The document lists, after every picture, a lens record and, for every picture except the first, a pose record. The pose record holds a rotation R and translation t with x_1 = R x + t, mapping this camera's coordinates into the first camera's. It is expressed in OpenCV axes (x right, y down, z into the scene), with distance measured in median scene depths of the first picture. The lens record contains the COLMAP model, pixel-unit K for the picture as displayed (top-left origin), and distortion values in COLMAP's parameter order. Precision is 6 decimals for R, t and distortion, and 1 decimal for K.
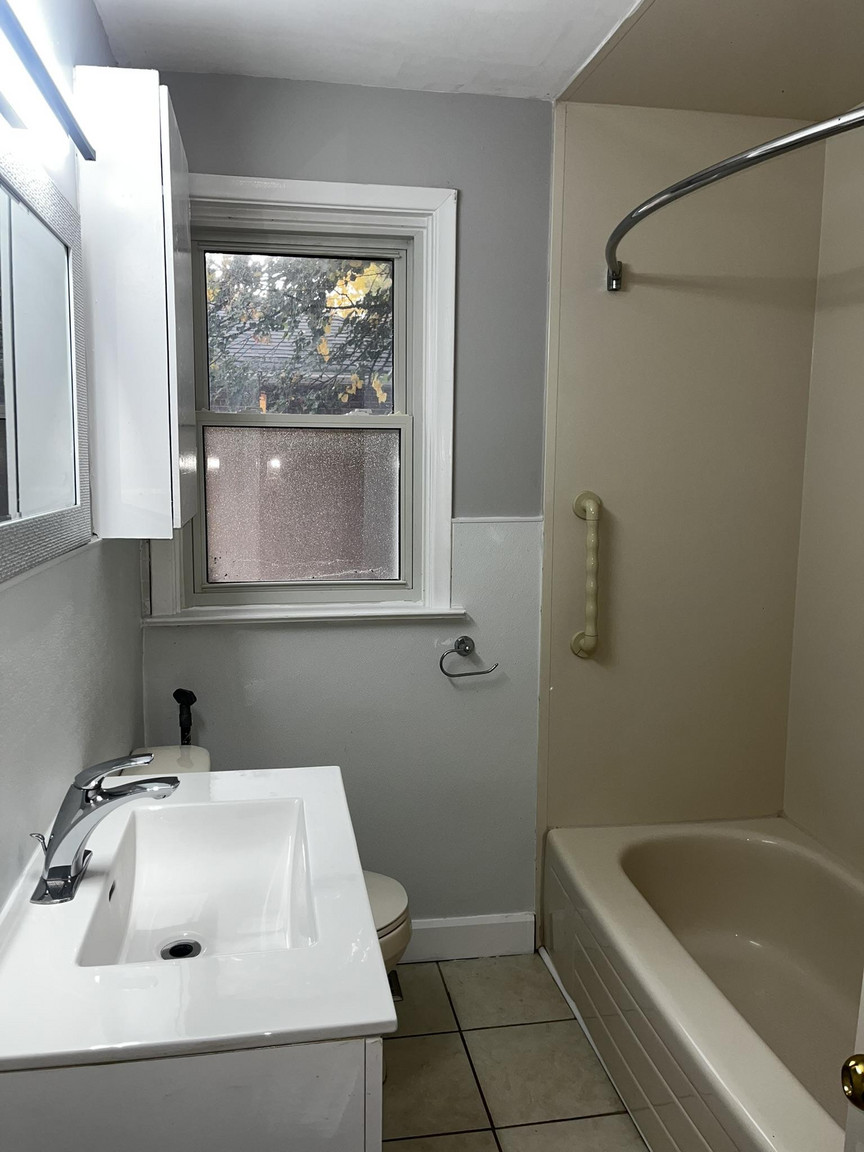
lens RADIAL K [[863.8, 0, 421.3], [0, 863.8, 574.6], [0, 0, 1]] dist [0.069644, -0.089933]
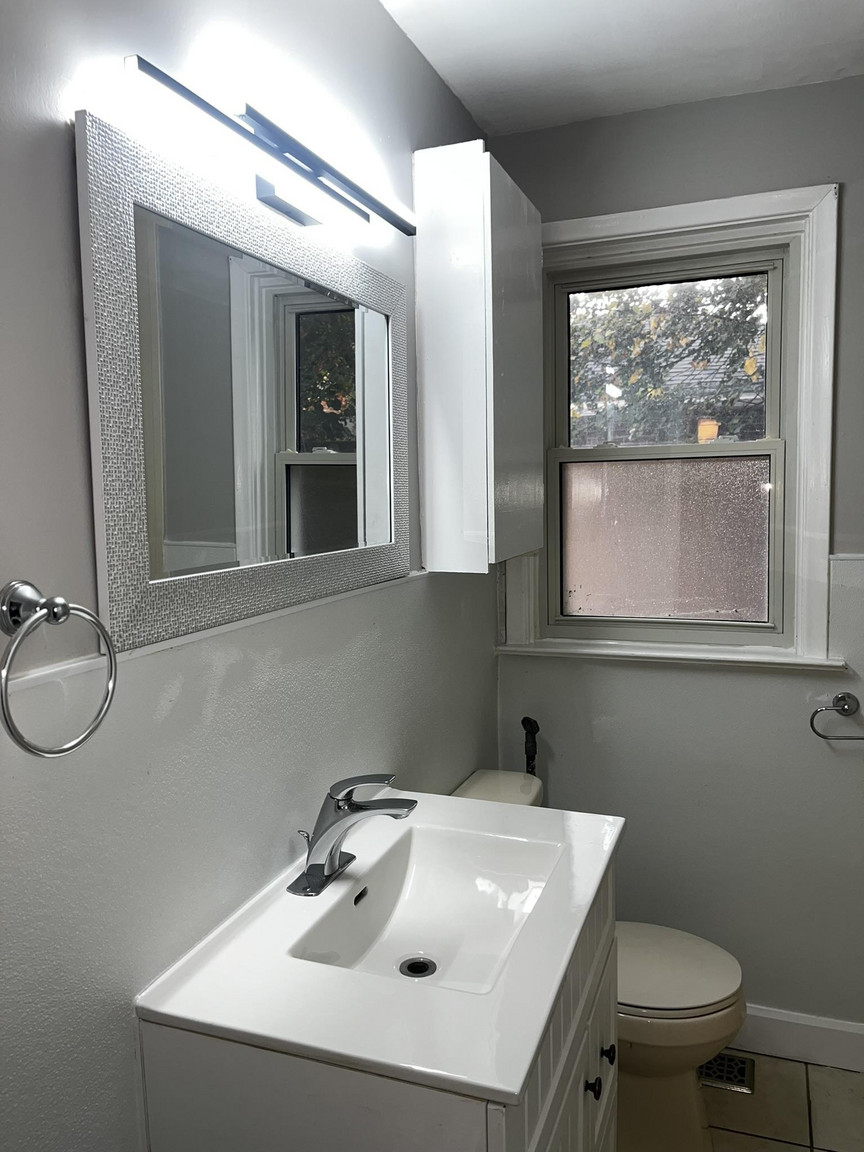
lens RADIAL K [[863.8, 0, 421.3], [0, 863.8, 574.6], [0, 0, 1]] dist [0.069644, -0.089933]
pose [[0.863169, 0.023891, -0.504349, 0.128423], [-0.040118, 0.998967, -0.021339, -0.010608], [0.503319, 0.038653, 0.863236, 0.039387]]
